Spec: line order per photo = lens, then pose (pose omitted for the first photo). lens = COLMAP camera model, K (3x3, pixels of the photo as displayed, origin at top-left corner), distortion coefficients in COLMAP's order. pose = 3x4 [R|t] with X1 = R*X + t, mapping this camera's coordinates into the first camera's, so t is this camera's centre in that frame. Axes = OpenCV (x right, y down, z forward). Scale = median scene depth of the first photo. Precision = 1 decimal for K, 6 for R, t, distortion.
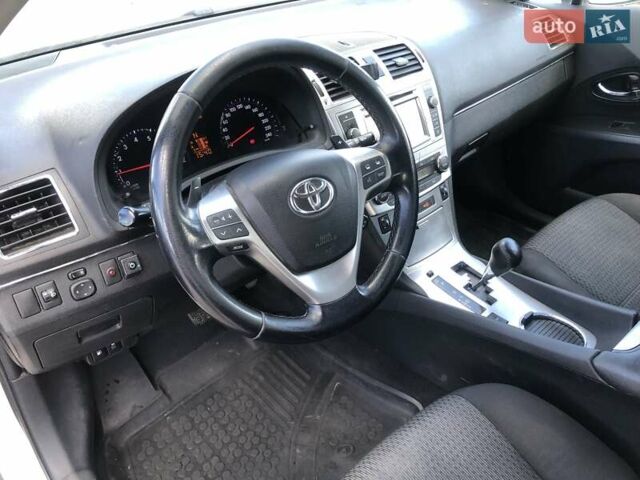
lens RADIAL K [[518.4, 0, 320.0], [0, 518.4, 240.3], [0, 0, 1]] dist [0.032929, -0.045340]
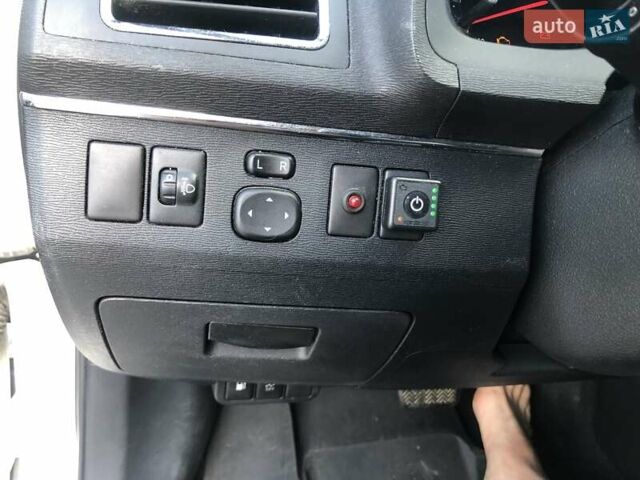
lens RADIAL K [[518.4, 0, 319.0], [0, 518.4, 240.8], [0, 0, 1]] dist [0.032929, -0.045340]
pose [[0.857953, 0.350811, -0.375297, -0.284740], [-0.399163, 0.915099, -0.057116, 0.114492], [0.323397, 0.198808, 0.925143, 0.686105]]
